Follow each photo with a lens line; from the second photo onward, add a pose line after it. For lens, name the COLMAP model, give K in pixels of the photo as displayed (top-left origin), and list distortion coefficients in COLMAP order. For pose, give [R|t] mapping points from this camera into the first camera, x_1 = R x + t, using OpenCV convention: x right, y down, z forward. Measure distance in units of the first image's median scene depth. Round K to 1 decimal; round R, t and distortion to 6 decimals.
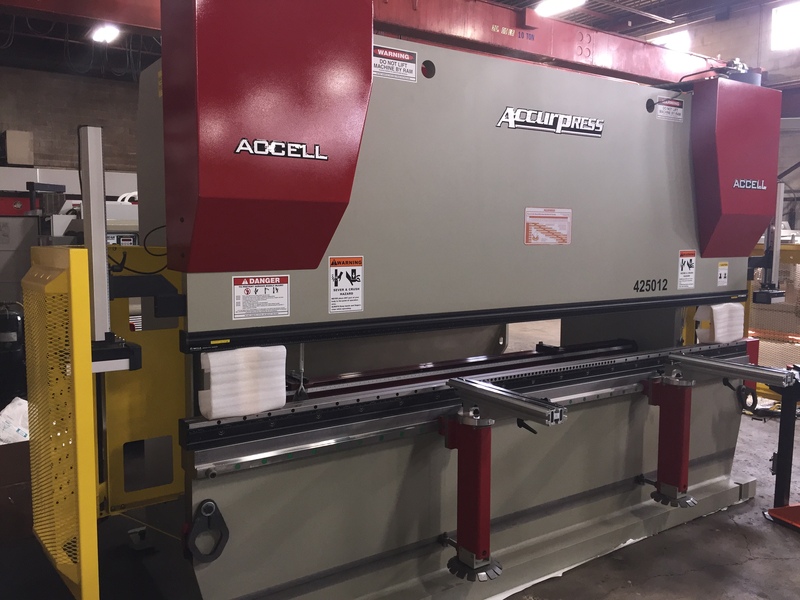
lens RADIAL K [[685.1, 0, 398.0], [0, 685.1, 297.7], [0, 0, 1]] dist [0.064397, -0.077287]
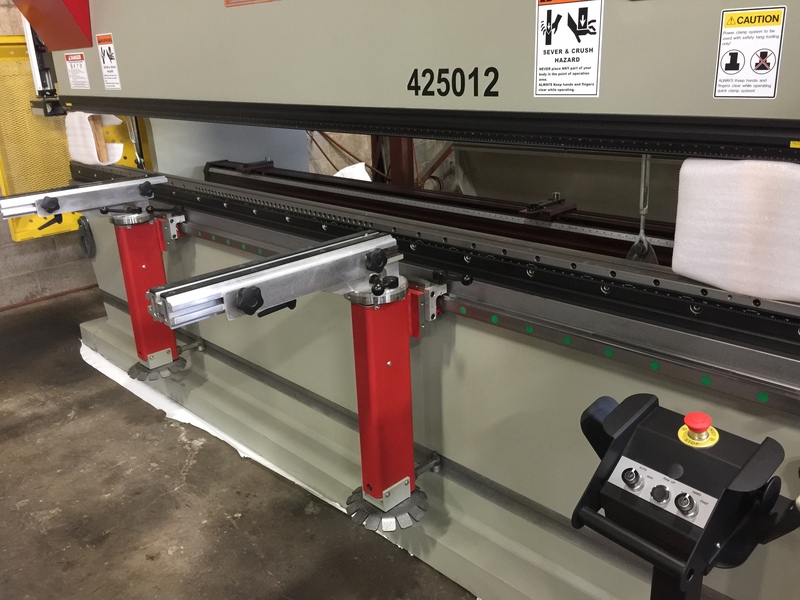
lens RADIAL K [[685.1, 0, 398.7], [0, 685.1, 298.8], [0, 0, 1]] dist [0.064397, -0.077287]
pose [[0.188134, 0.317247, -0.929494, 0.913880], [-0.051940, 0.948283, 0.313147, -0.025406], [0.980769, -0.010636, 0.194882, 0.990351]]
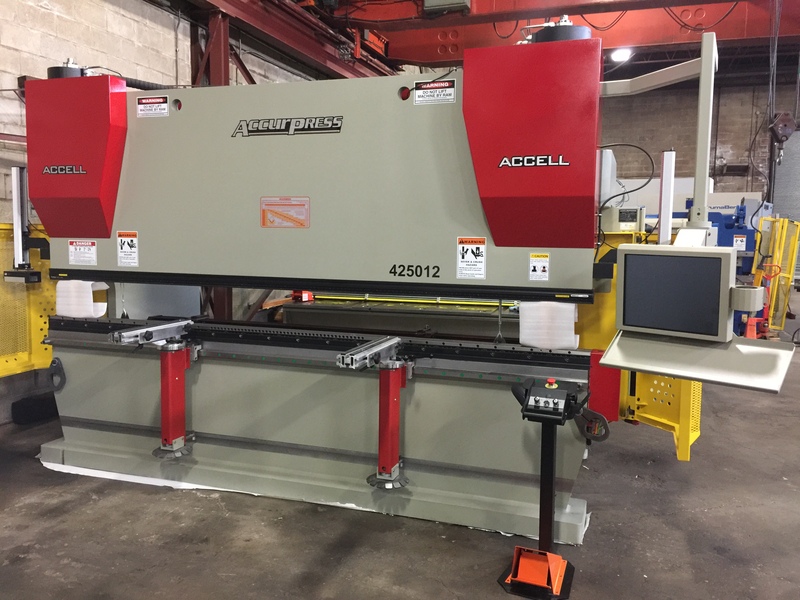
lens RADIAL K [[685.1, 0, 398.4], [0, 685.1, 297.6], [0, 0, 1]] dist [0.064397, -0.077287]
pose [[0.600033, 0.079618, -0.796003, 1.293397], [-0.085832, 0.995698, 0.034891, -0.013305], [0.795357, 0.047387, 0.604286, 0.427855]]
